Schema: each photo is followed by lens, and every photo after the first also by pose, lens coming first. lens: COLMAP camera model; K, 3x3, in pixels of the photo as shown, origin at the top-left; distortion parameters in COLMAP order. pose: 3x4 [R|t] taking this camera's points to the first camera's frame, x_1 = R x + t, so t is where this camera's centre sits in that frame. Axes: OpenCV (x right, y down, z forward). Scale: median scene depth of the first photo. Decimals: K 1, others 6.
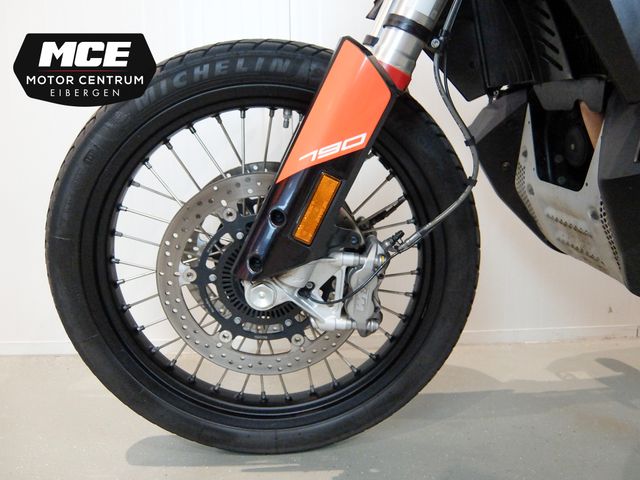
lens RADIAL K [[523.3, 0, 324.4], [0, 523.3, 239.2], [0, 0, 1]] dist [-0.021397, 0.000235]
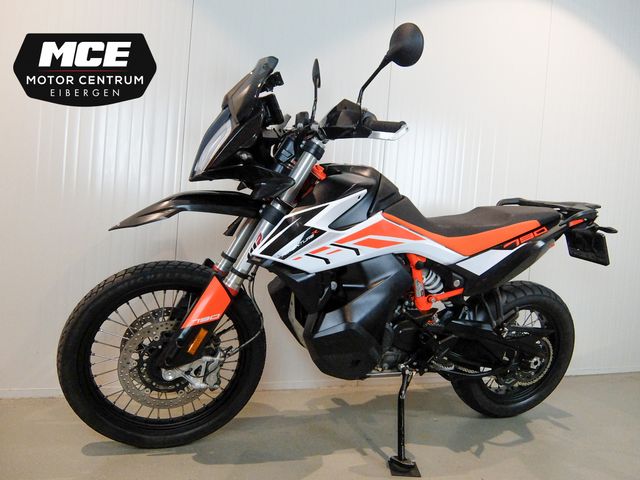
lens RADIAL K [[480.2, 0, 319.8], [0, 480.2, 256.1], [0, 0, 1]] dist [-0.001472, -0.003535]
pose [[0.950801, 0.079343, 0.299469, -0.152716], [-0.062874, 0.995951, -0.064252, -0.299939], [-0.303354, 0.042262, 0.951940, -1.179967]]
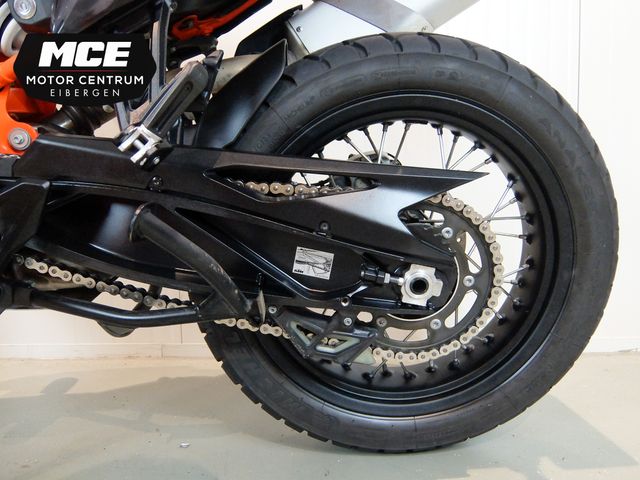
lens RADIAL K [[523.3, 0, 324.4], [0, 523.3, 239.2], [0, 0, 1]] dist [-0.021397, 0.000235]
pose [[0.999099, 0.030284, -0.029737, 1.715477], [-0.031376, 0.998824, -0.036963, 0.008032], [0.028583, 0.037862, 0.998874, 0.167317]]
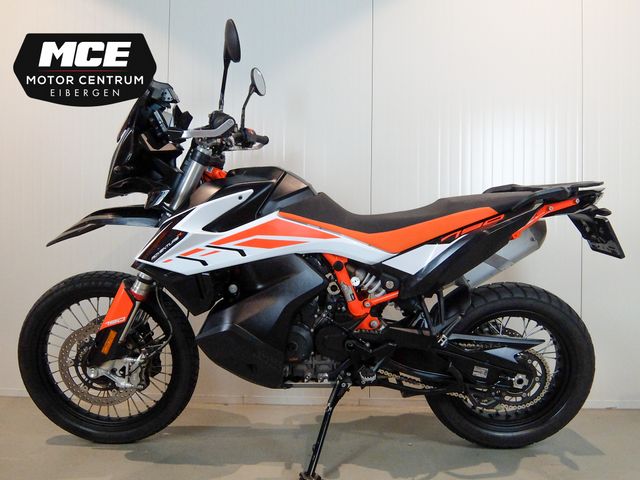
lens RADIAL K [[510.6, 0, 319.6], [0, 510.6, 260.5], [0, 0, 1]] dist [-0.005398, 0.004108]
pose [[0.996873, 0.039155, -0.068638, 1.071326], [-0.045721, 0.994248, -0.096857, -0.234101], [0.064451, 0.099692, 0.992929, -1.398238]]
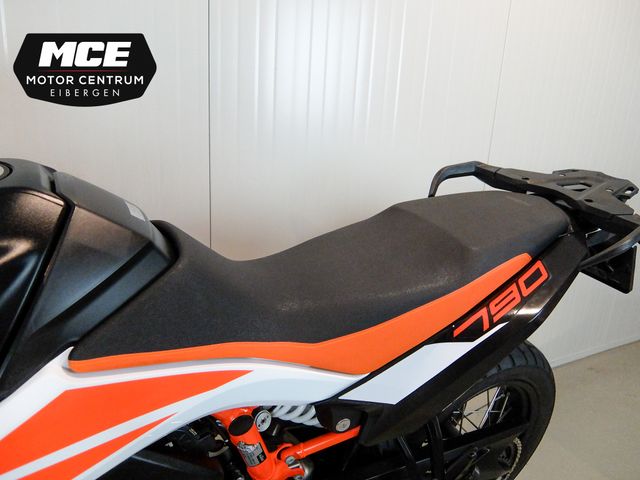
lens RADIAL K [[498.3, 0, 320.0], [0, 498.3, 240.0], [0, 0, 1]] dist [-0.012520, -0.006378]
pose [[0.889379, -0.045077, 0.454943, 0.735151], [-0.032042, 0.986534, 0.160386, -0.908072], [-0.456046, -0.157221, 0.875958, 0.083150]]
